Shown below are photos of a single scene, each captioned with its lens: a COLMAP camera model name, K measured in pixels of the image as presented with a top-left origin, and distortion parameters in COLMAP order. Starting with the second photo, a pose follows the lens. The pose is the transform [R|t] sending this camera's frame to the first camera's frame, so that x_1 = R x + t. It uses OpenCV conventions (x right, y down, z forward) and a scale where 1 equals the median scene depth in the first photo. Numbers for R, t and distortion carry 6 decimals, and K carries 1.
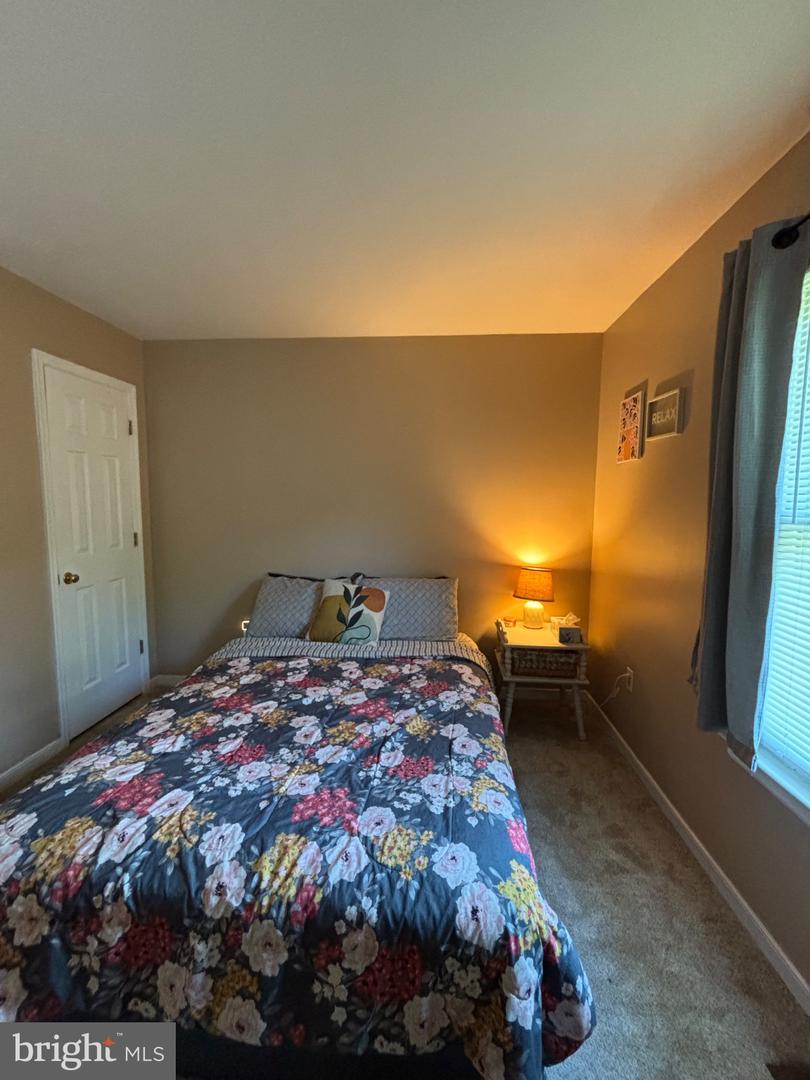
lens RADIAL K [[441.8, 0, 406.7], [0, 441.8, 534.0], [0, 0, 1]] dist [0.005885, -0.000898]
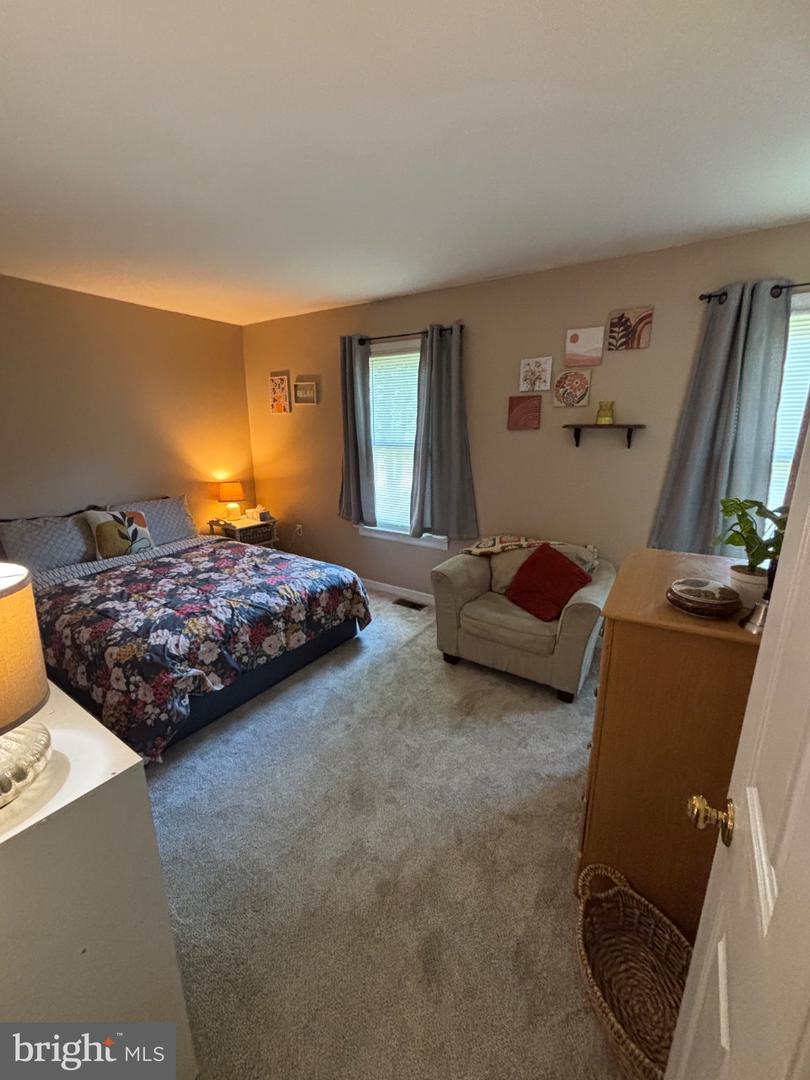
lens RADIAL K [[441.8, 0, 404.9], [0, 441.8, 537.1], [0, 0, 1]] dist [0.005885, -0.000898]
pose [[0.492623, -0.222613, 0.841288, -1.166409], [0.077815, 0.974124, 0.212197, -0.021844], [-0.866757, -0.039068, 0.497199, -0.476824]]
